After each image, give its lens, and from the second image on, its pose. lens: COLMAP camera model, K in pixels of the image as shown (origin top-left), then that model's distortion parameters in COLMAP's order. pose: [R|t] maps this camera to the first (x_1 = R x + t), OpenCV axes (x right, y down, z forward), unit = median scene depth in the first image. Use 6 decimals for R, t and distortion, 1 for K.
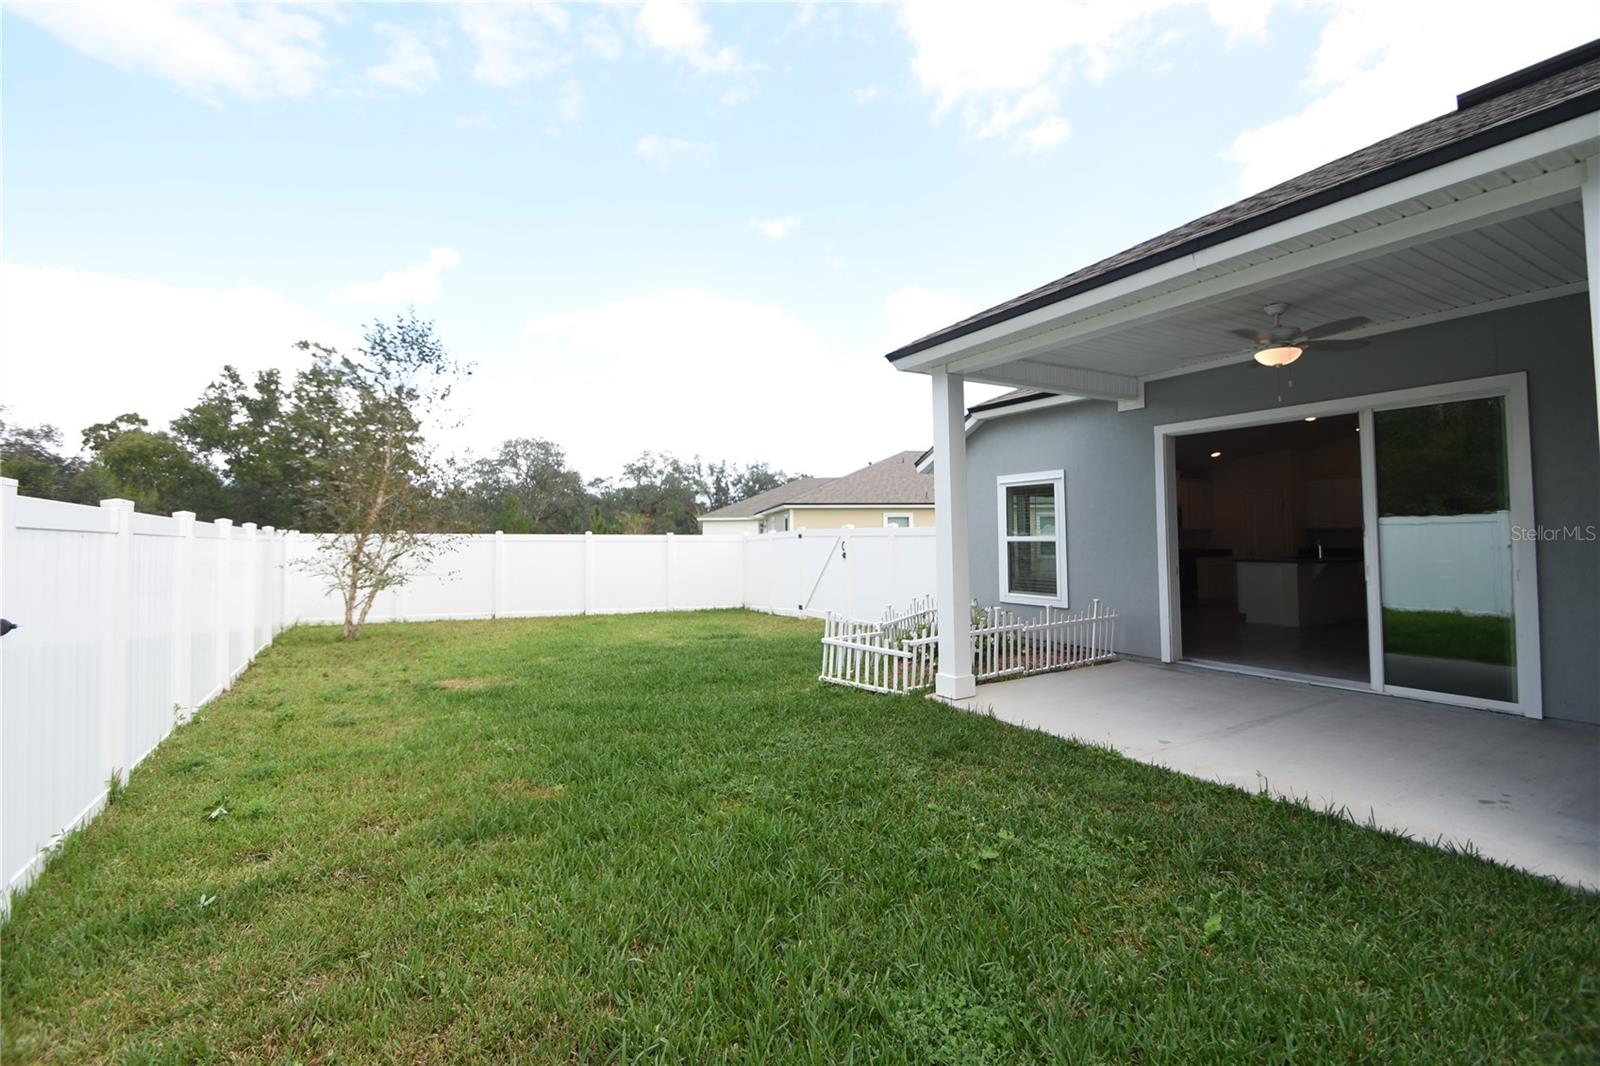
lens RADIAL K [[699.8, 0, 793.1], [0, 699.8, 506.5], [0, 0, 1]] dist [0.021951, -0.018518]
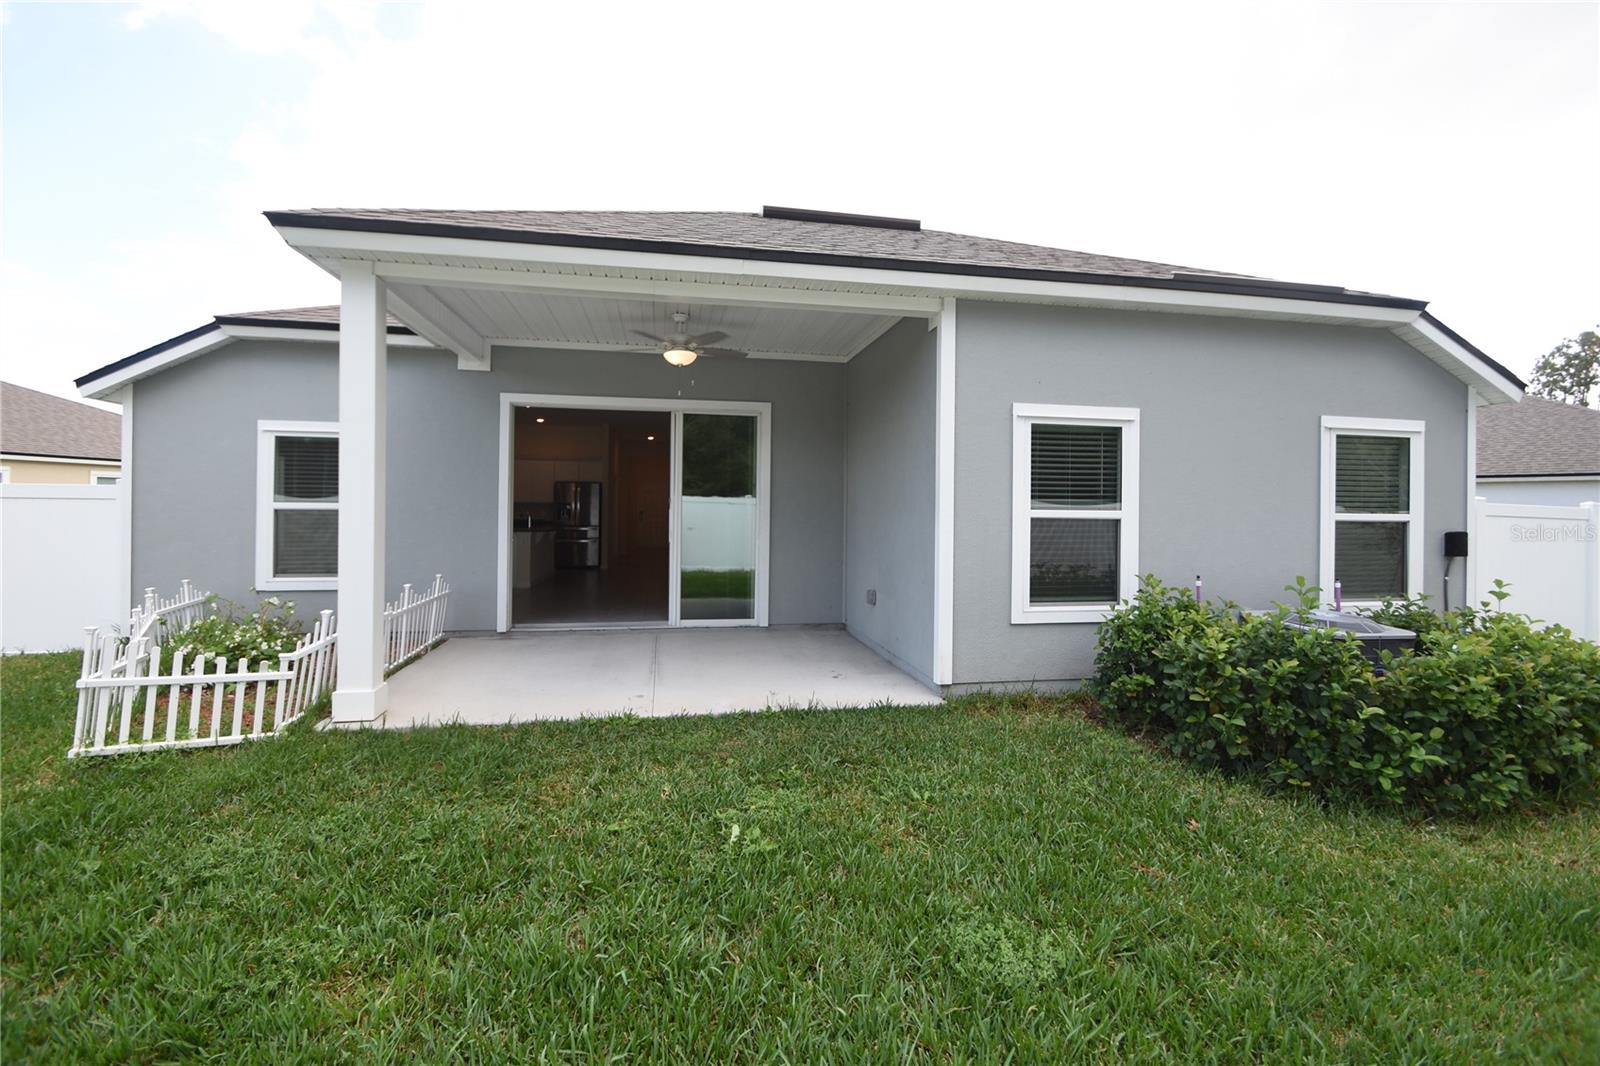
lens RADIAL K [[699.8, 0, 793.1], [0, 699.8, 506.5], [0, 0, 1]] dist [0.021951, -0.018518]
pose [[0.344024, 0.019289, 0.938763, -0.303792], [-0.054809, 0.998497, -0.000431, 0.025248], [-0.937360, -0.051304, 0.344564, 0.324489]]
